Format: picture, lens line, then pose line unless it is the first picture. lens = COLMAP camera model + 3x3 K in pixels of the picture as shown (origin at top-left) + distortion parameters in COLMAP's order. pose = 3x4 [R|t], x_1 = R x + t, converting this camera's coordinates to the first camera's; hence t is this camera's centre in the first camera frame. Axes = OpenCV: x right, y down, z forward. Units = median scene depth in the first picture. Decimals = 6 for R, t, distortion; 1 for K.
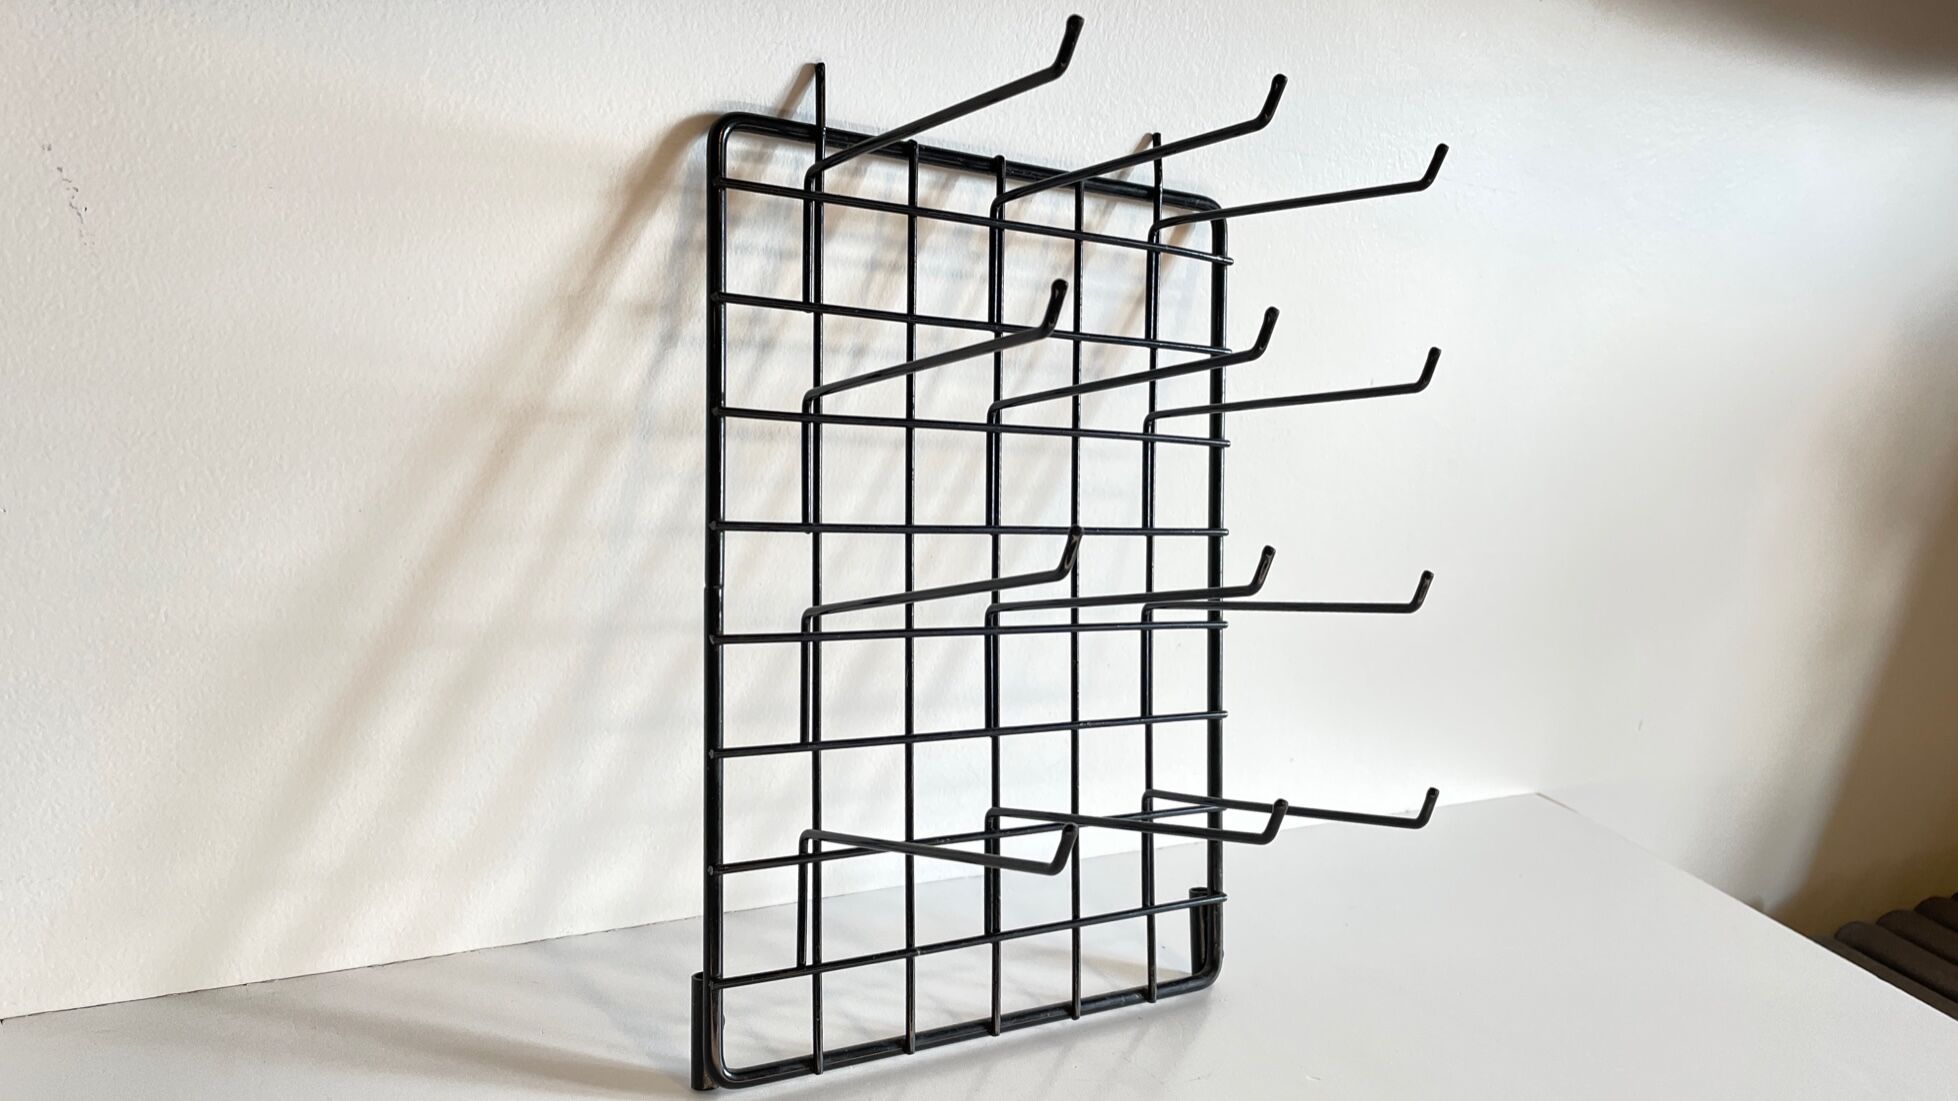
lens RADIAL K [[1508.3, 0, 993.7], [0, 1508.3, 539.0], [0, 0, 1]] dist [0.037921, -0.051243]
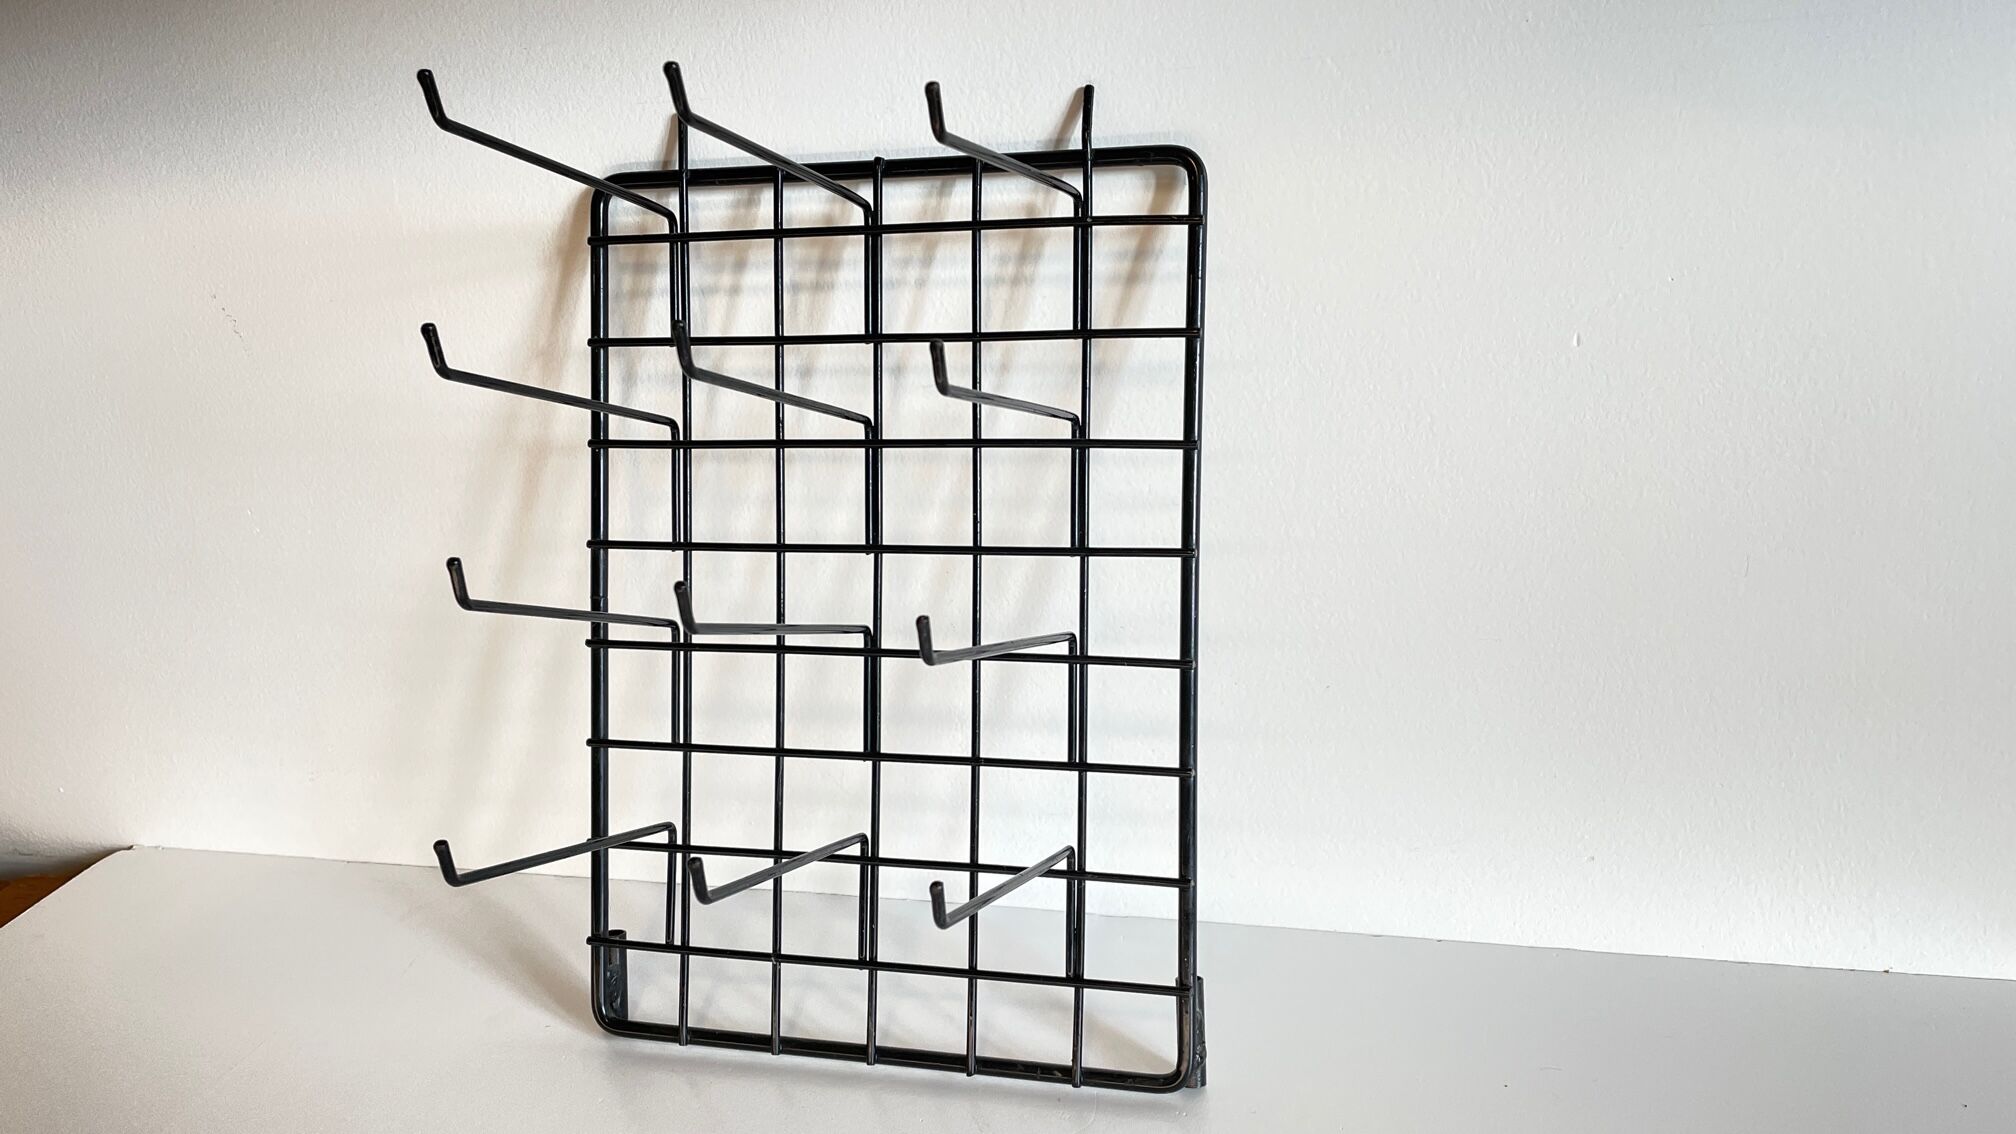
lens RADIAL K [[1553.0, 0, 1022.5], [0, 1553.0, 573.5], [0, 0, 1]] dist [0.037921, -0.051243]
pose [[0.655241, 0.029727, -0.754835, 0.884358], [-0.000515, 0.999243, 0.038905, -0.031480], [0.755420, -0.025103, 0.654760, 0.454936]]
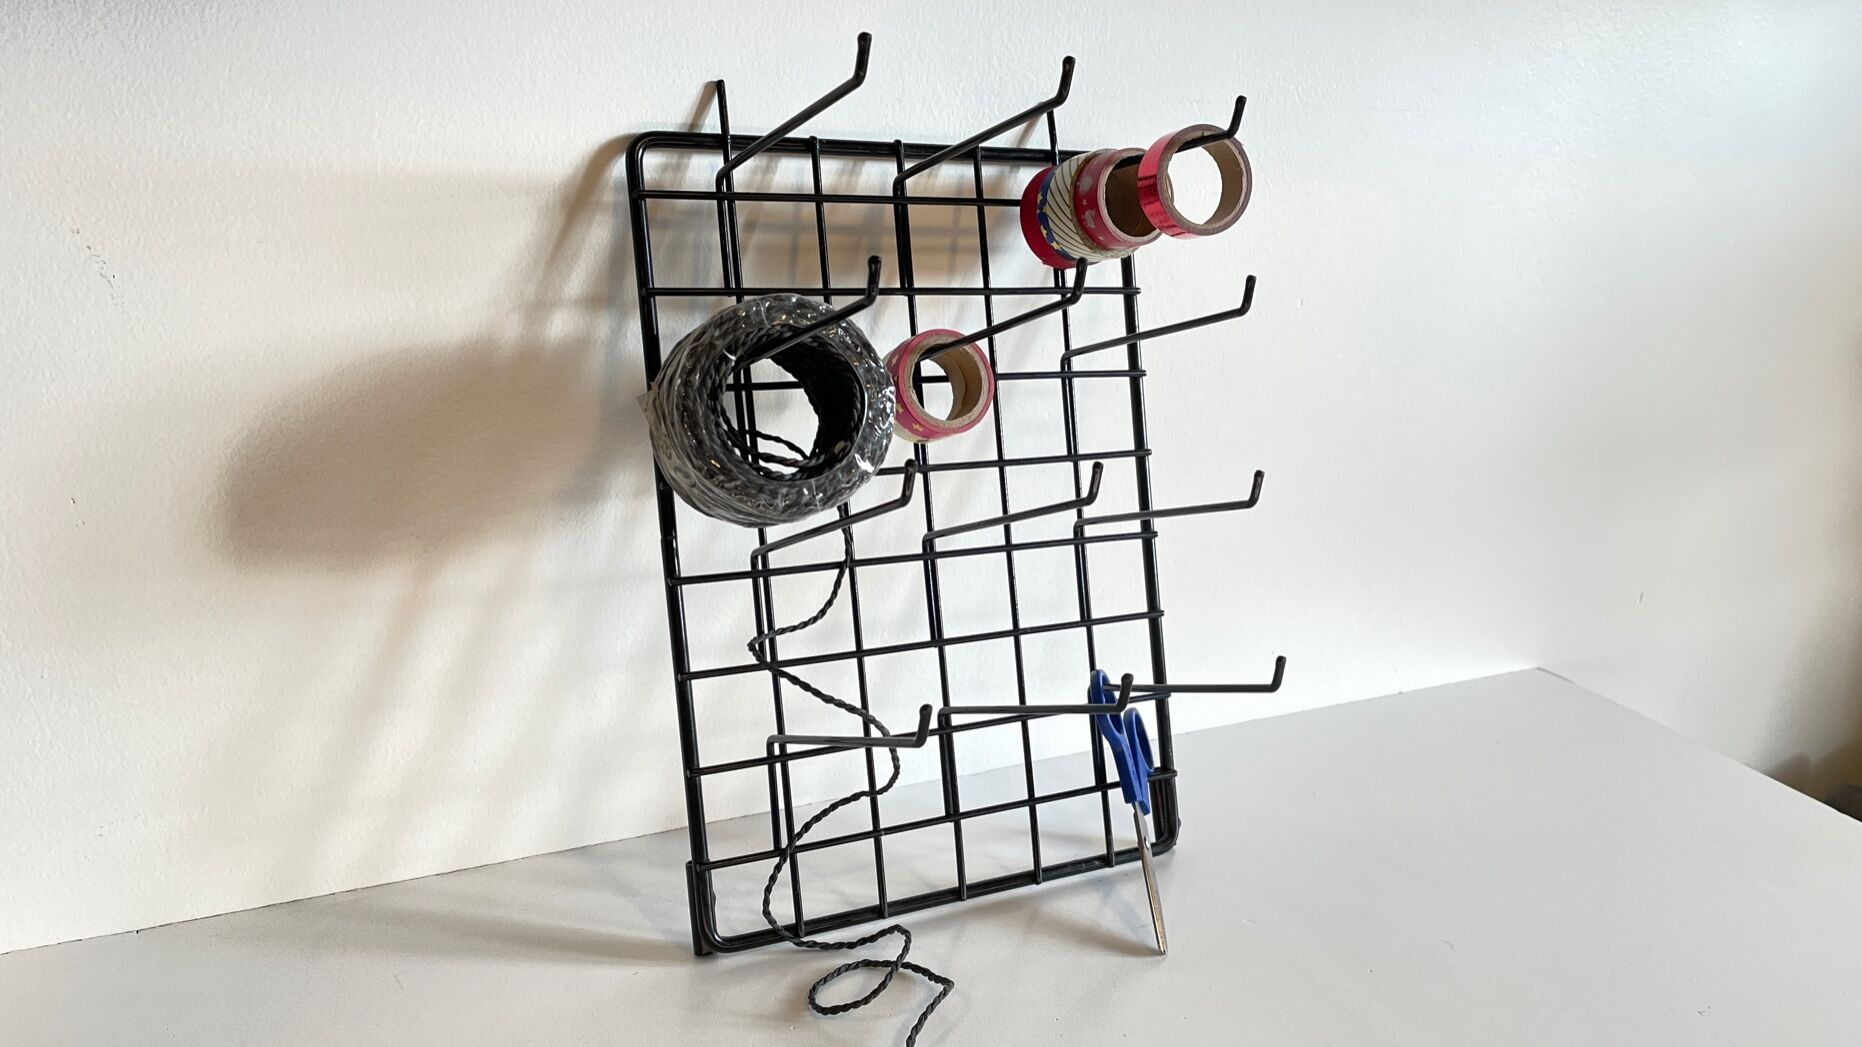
lens RADIAL K [[1540.5, 0, 1053.1], [0, 1540.5, 553.2], [0, 0, 1]] dist [0.048458, -0.072304]
pose [[0.993173, -0.084551, -0.080368, 0.203877], [0.088276, 0.995125, 0.043978, 0.016704], [0.076258, -0.050773, 0.995795, -0.180128]]
